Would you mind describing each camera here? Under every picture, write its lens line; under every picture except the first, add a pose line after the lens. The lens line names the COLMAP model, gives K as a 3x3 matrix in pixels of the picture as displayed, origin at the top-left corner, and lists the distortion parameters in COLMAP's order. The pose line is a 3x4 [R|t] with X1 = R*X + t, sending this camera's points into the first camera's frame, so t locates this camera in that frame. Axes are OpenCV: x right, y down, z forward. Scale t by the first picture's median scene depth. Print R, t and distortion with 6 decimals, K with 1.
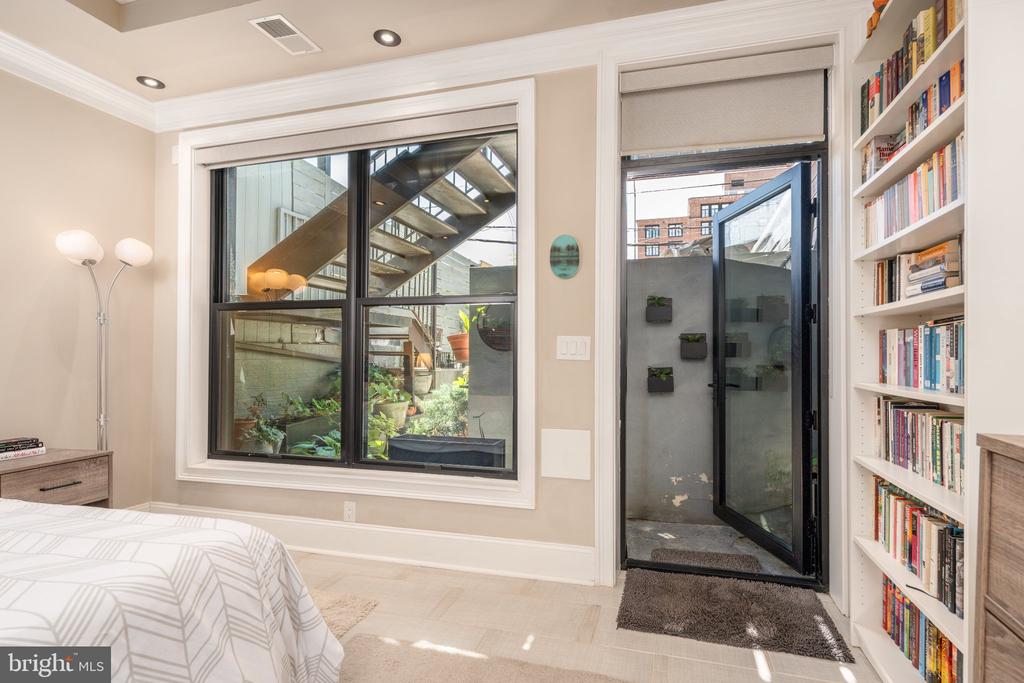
lens RADIAL K [[494.8, 0, 513.2], [0, 494.8, 347.9], [0, 0, 1]] dist [0.002830, 0.001256]
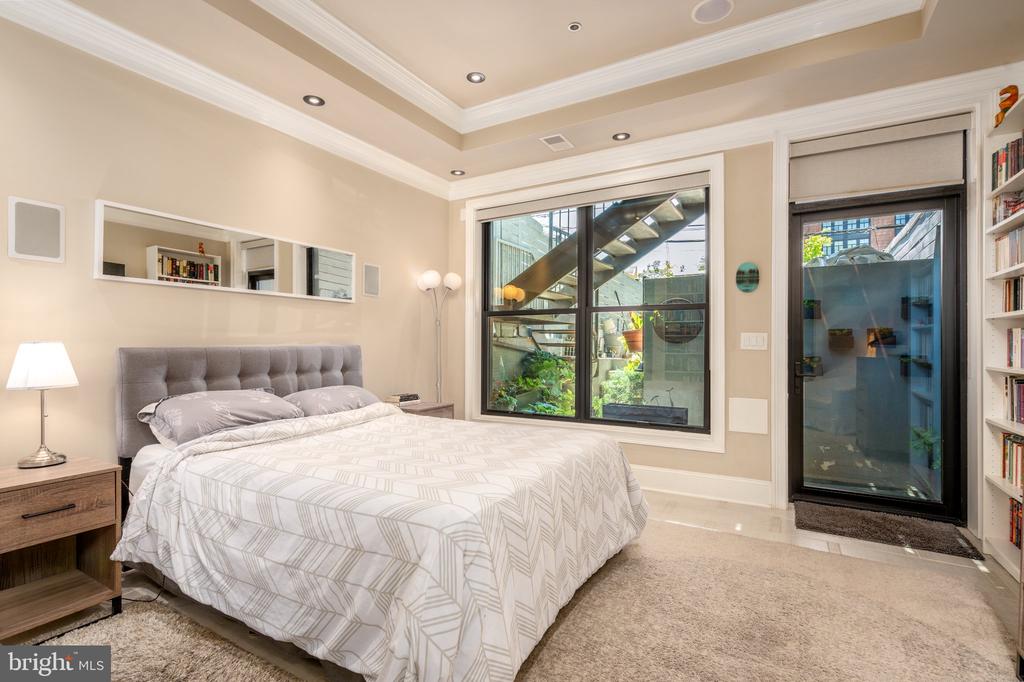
lens RADIAL K [[465.8, 0, 515.6], [0, 465.8, 340.8], [0, 0, 1]] dist [0.000957, 0.000600]
pose [[0.975187, -0.000136, -0.221382, -0.245042], [0.000666, 0.999997, 0.002318, -0.004729], [0.221381, -0.002408, 0.975184, -0.447598]]
